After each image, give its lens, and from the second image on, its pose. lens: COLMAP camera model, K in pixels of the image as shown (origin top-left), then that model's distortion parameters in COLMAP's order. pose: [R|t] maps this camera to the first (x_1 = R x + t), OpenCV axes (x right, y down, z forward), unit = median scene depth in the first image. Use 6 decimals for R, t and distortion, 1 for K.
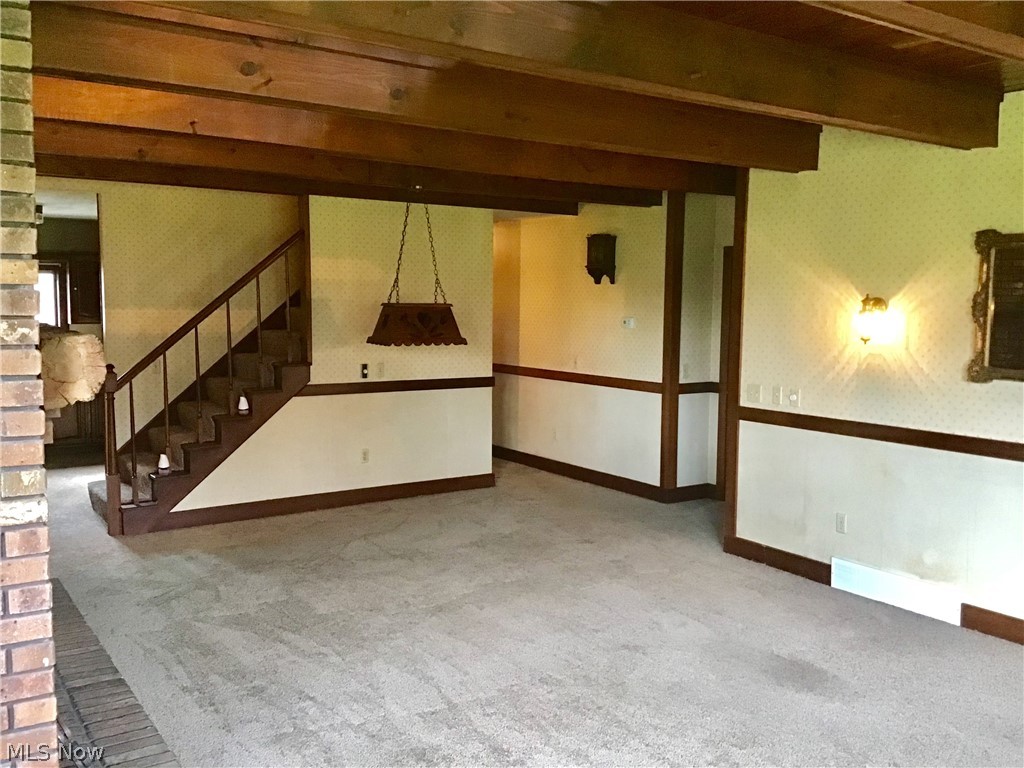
lens RADIAL K [[929.9, 0, 512.2], [0, 929.9, 404.4], [0, 0, 1]] dist [0.104973, -0.193942]
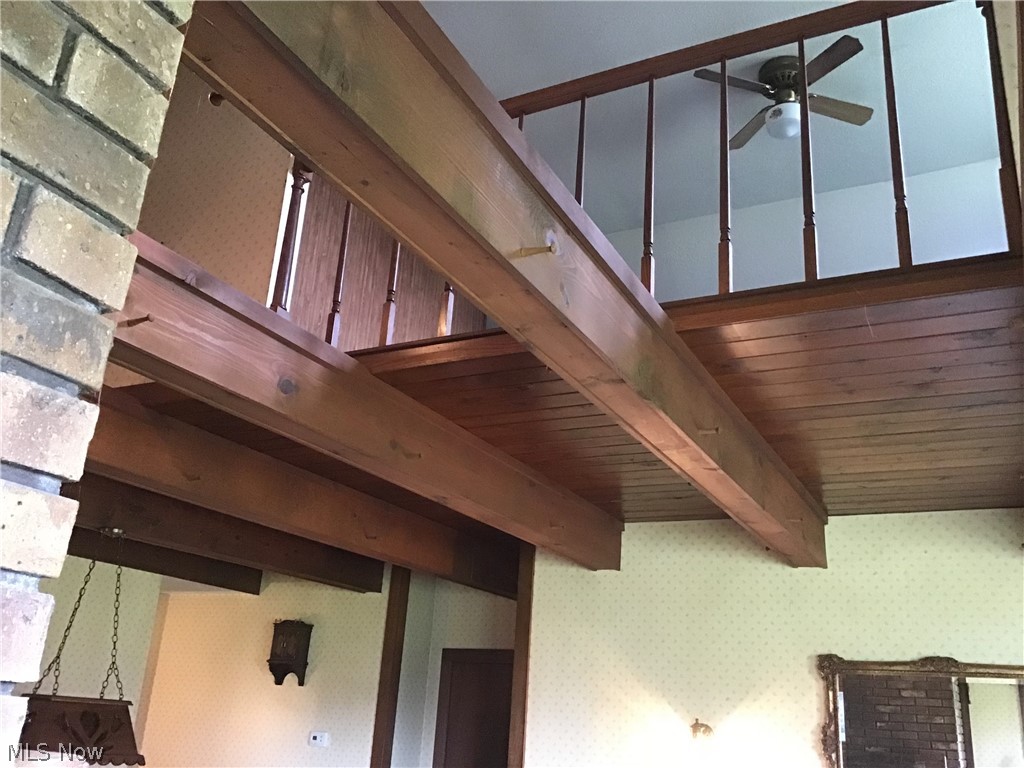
lens RADIAL K [[922.1, 0, 515.2], [0, 922.1, 381.0], [0, 0, 1]] dist [0.145158, -0.291289]
pose [[0.868039, 0.210805, 0.449521, -0.214868], [0.006482, 0.900500, -0.434809, -0.021367], [-0.496453, 0.380345, 0.780303, 0.273739]]
